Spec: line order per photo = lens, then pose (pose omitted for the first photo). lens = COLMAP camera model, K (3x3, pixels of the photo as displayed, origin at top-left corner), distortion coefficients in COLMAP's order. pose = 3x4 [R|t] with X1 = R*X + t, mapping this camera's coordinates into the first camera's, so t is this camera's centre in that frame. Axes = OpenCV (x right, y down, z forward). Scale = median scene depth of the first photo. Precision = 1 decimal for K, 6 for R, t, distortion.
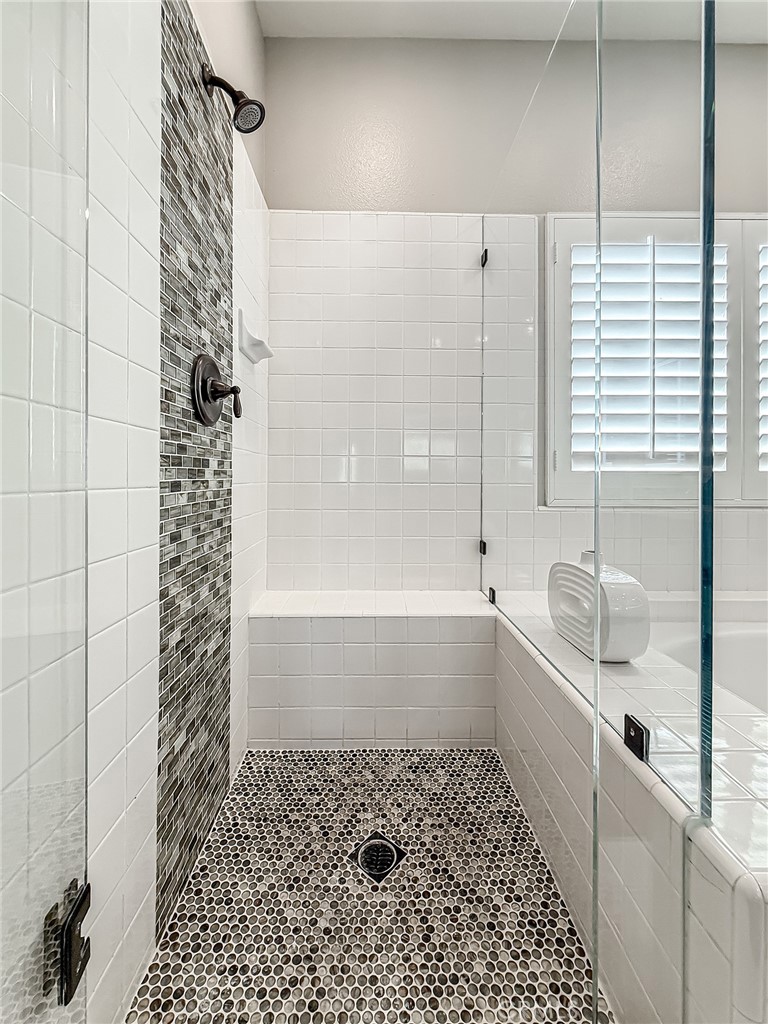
lens RADIAL K [[415.5, 0, 384.0], [0, 415.5, 478.6], [0, 0, 1]] dist [0.000769, 0.000397]
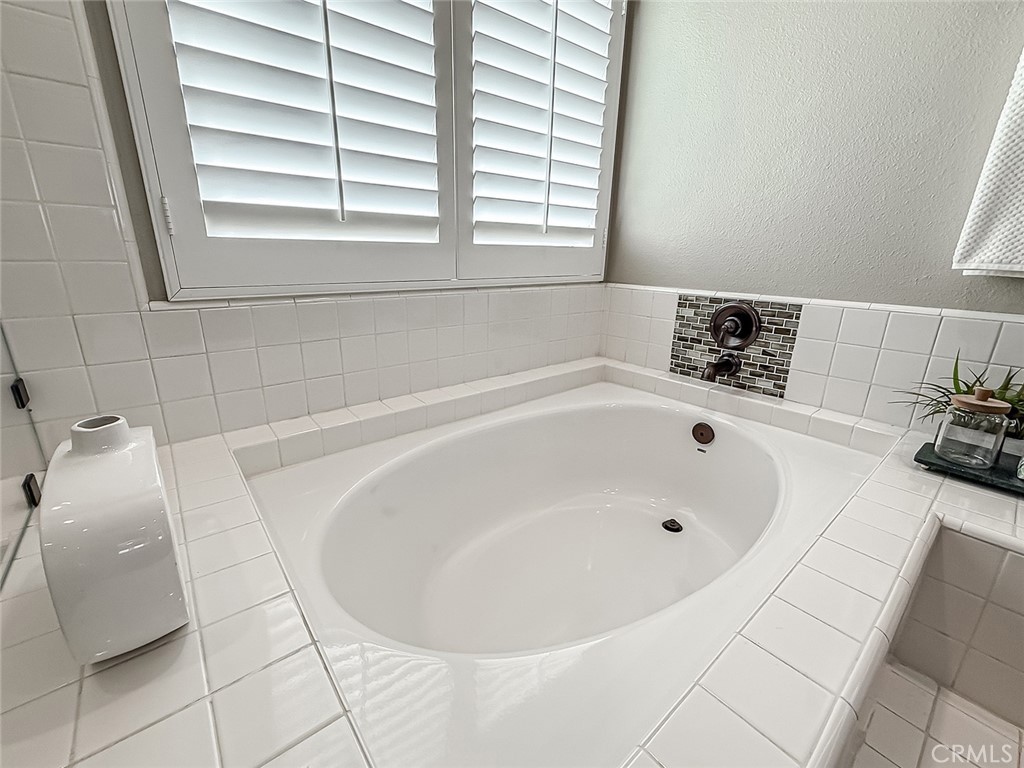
lens RADIAL K [[429.7, 0, 501.6], [0, 429.7, 379.5], [0, 0, 1]] dist [-0.001442, 0.000075]
pose [[0.788348, -0.165444, 0.592567, 0.580264], [-0.016080, 0.957294, 0.288668, -0.011847], [-0.615020, -0.237099, 0.752020, 0.374909]]
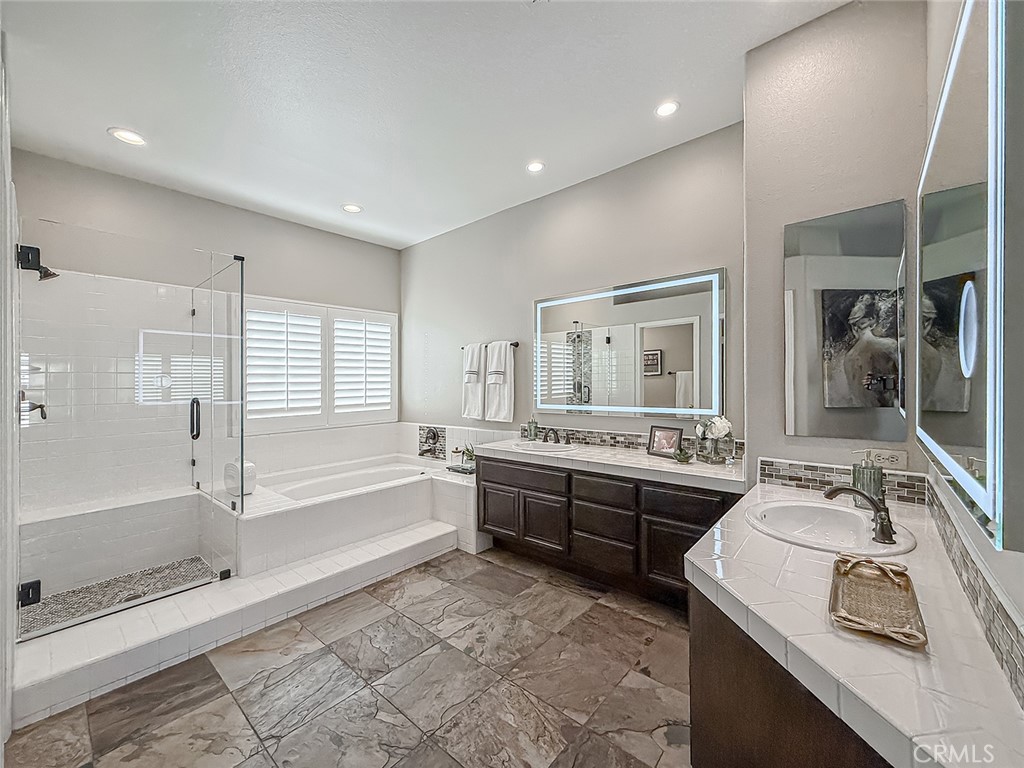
lens RADIAL K [[415.5, 0, 509.7], [0, 415.5, 375.3], [0, 0, 1]] dist [0.000769, 0.000397]
pose [[0.665991, -0.000672, 0.745960, -0.326050], [0.015794, 0.999788, -0.013199, -0.279346], [-0.745793, 0.020572, 0.665860, -2.039059]]
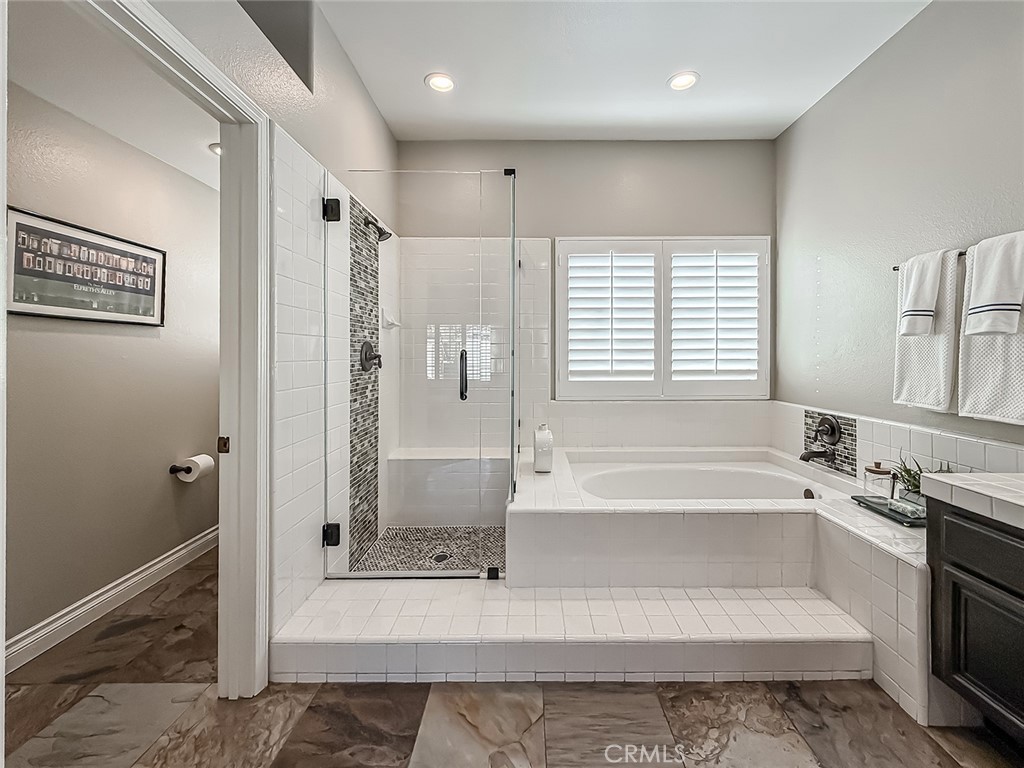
lens RADIAL K [[415.5, 0, 537.9], [0, 415.5, 351.2], [0, 0, 1]] dist [0.000769, 0.000397]
pose [[0.999957, -0.006638, -0.006410, 0.497708], [0.006577, 0.999934, -0.009408, -0.196007], [0.006472, 0.009365, 0.999935, -1.205015]]
